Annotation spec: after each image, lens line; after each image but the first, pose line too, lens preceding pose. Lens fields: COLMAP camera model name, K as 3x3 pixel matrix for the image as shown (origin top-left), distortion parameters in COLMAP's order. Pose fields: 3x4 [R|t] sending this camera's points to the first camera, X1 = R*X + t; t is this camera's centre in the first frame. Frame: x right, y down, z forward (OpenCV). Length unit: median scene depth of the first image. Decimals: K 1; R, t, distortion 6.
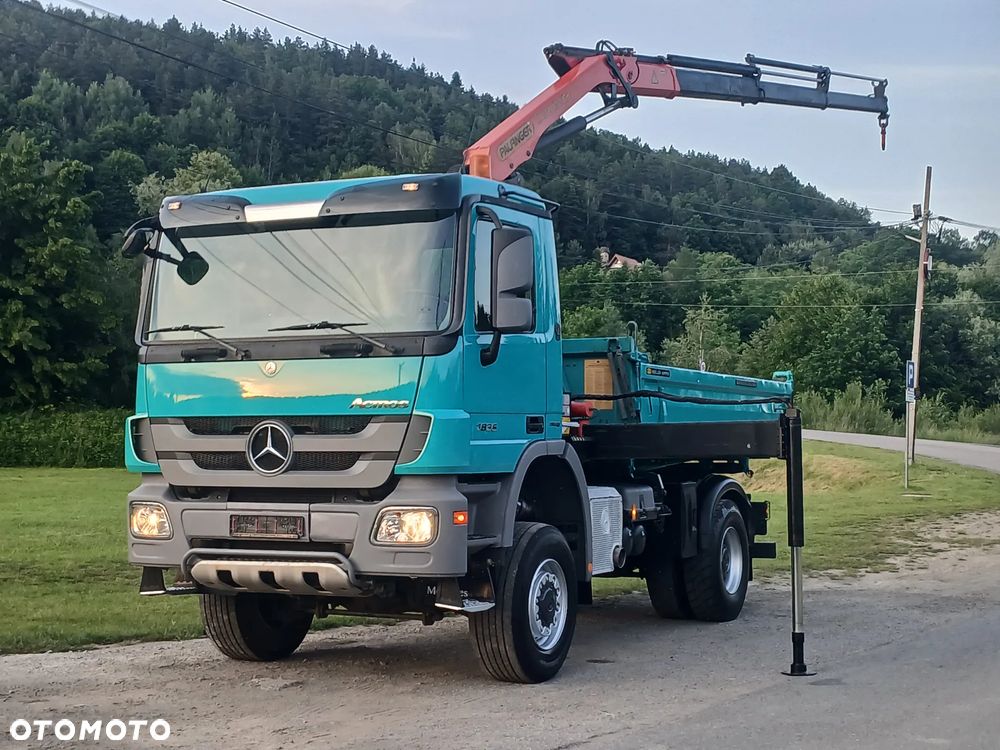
lens RADIAL K [[1526.4, 0, 497.3], [0, 1526.4, 402.0], [0, 0, 1]] dist [0.139507, -0.044929]
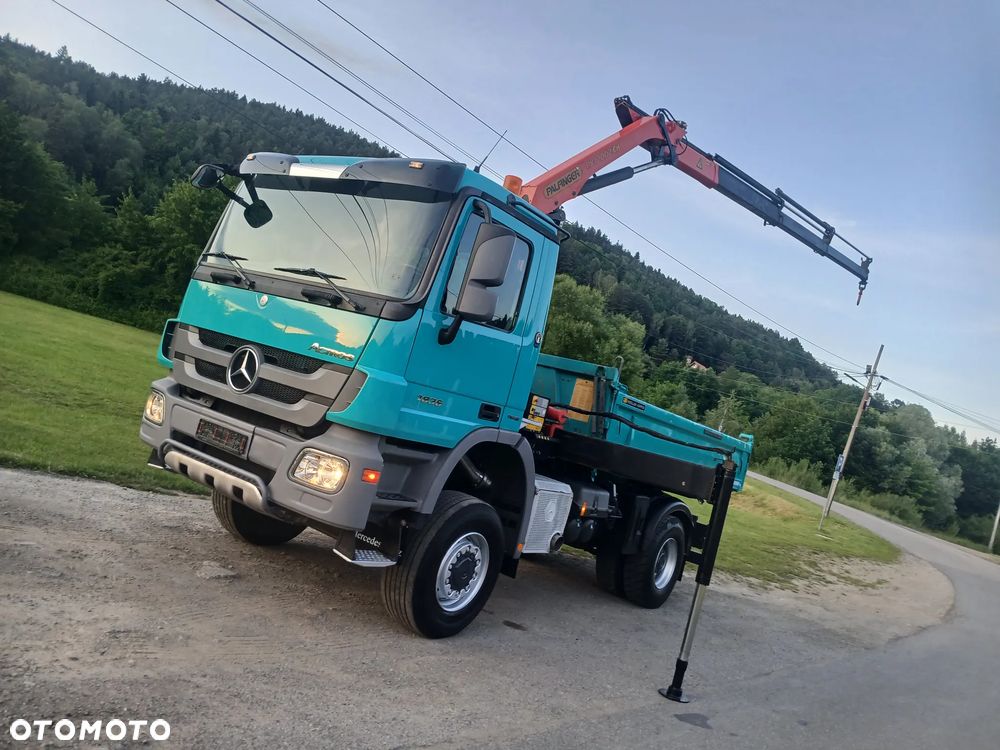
lens RADIAL K [[776.7, 0, 500.0], [0, 776.7, 375.0], [0, 0, 1]] dist [0.049078, -0.007986]
pose [[0.954937, 0.251761, -0.157203, 0.114935], [-0.257626, 0.966081, -0.017780, -0.003508], [0.147395, 0.057478, 0.987406, 0.445251]]
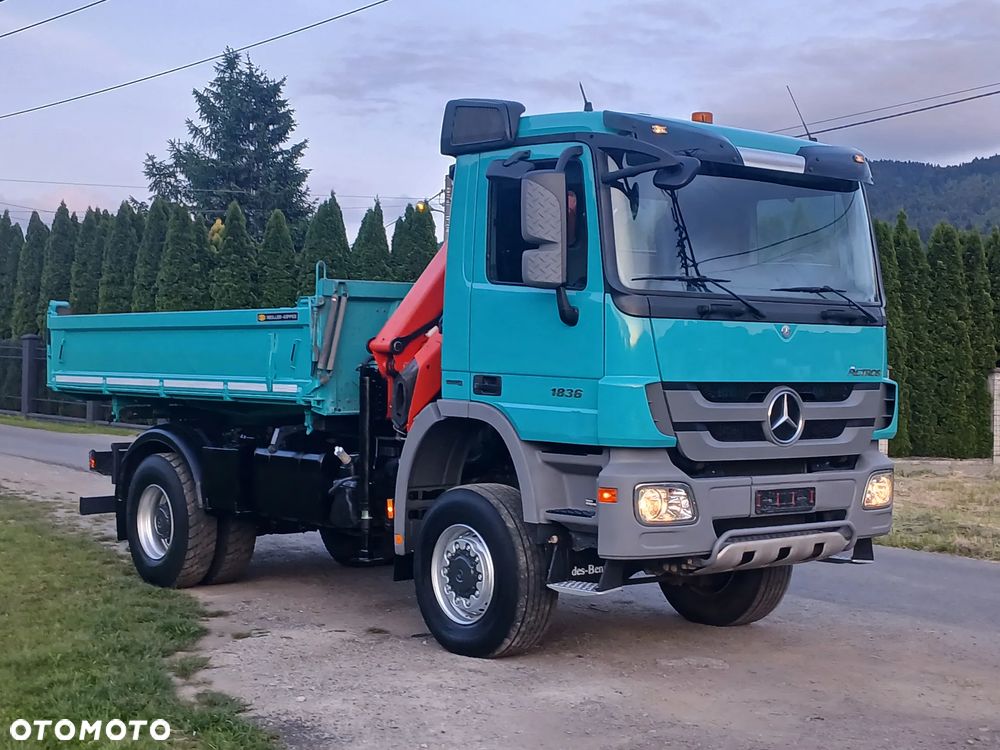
lens RADIAL K [[1544.9, 0, 502.1], [0, 1544.9, 395.2], [0, 0, 1]] dist [0.135815, 0.084089]
pose [[0.353915, -0.012144, 0.935199, -1.049991], [-0.036280, 0.998985, 0.026702, -0.002028], [-0.934574, -0.043379, 0.353115, 0.790058]]
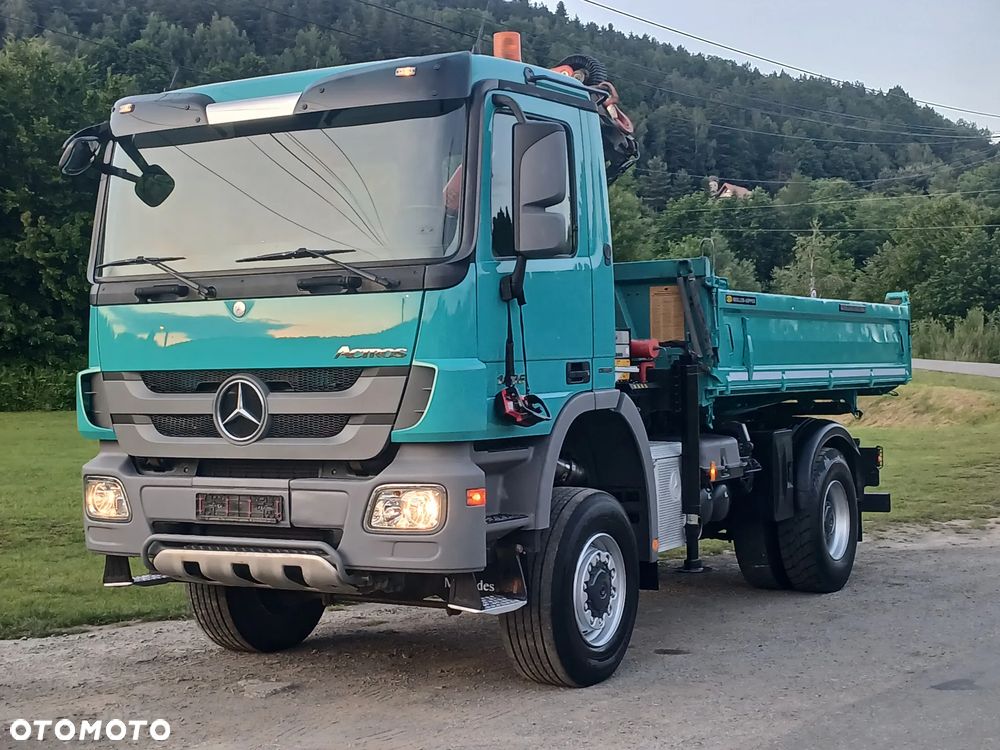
lens RADIAL K [[1523.1, 0, 505.0], [0, 1523.1, 398.2], [0, 0, 1]] dist [0.135455, -0.010035]
pose [[0.997594, -0.015057, -0.067676, 0.040443], [0.017785, 0.999046, 0.039895, -0.004818], [0.067010, -0.041003, 0.996909, 0.206796]]
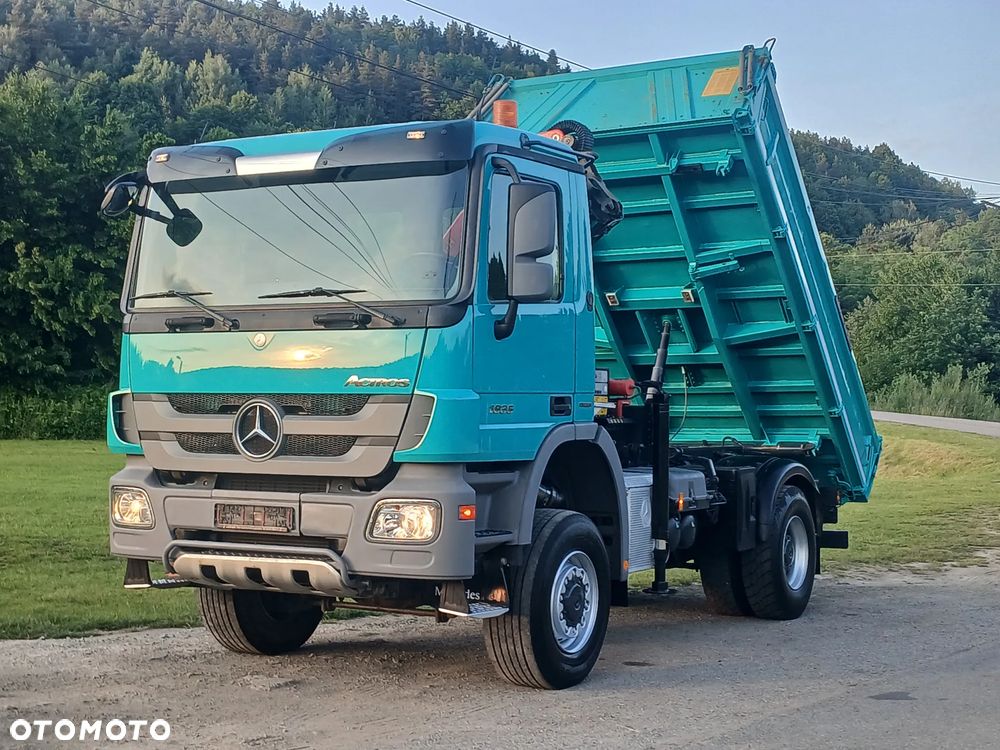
lens RADIAL K [[1526.4, 0, 497.3], [0, 1526.4, 402.0], [0, 0, 1]] dist [0.139507, -0.044929]
pose [[0.998118, 0.012035, -0.060130, 0.041506], [-0.011221, 0.999841, 0.013853, 0.000159], [0.060287, -0.013152, 0.998094, 0.114874]]
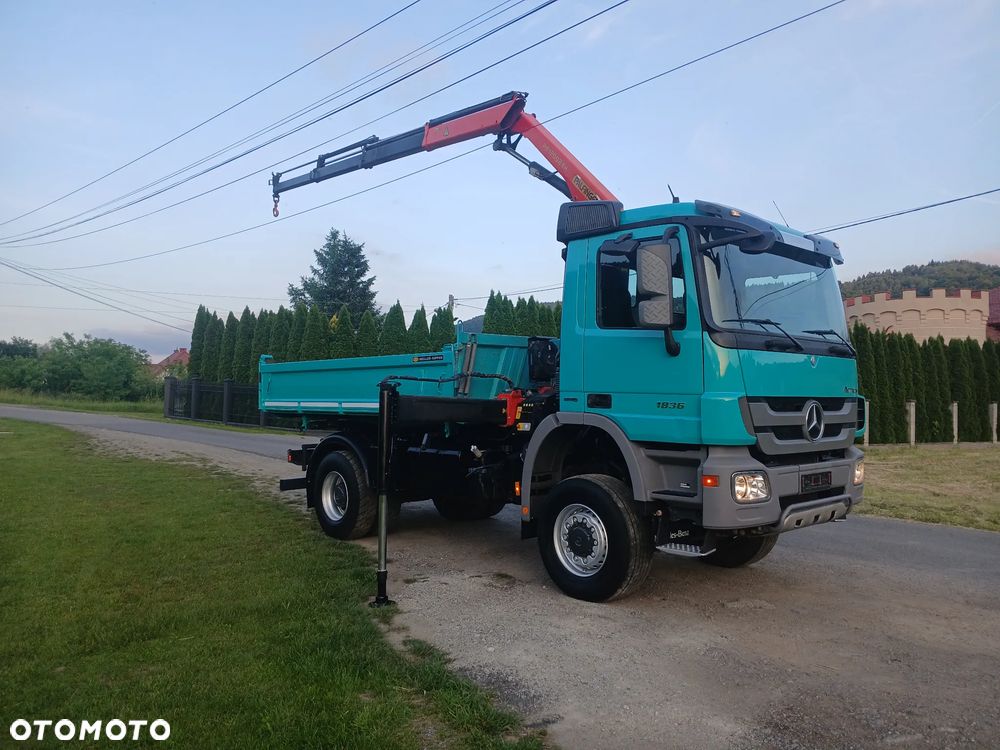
lens RADIAL K [[790.2, 0, 521.6], [0, 790.2, 378.1], [0, 0, 1]] dist [0.093295, -0.000708]
pose [[0.288805, 0.023447, 0.957101, -0.840605], [-0.025539, 0.999533, -0.016781, 0.010632], [-0.957047, -0.019597, 0.289269, 0.996043]]
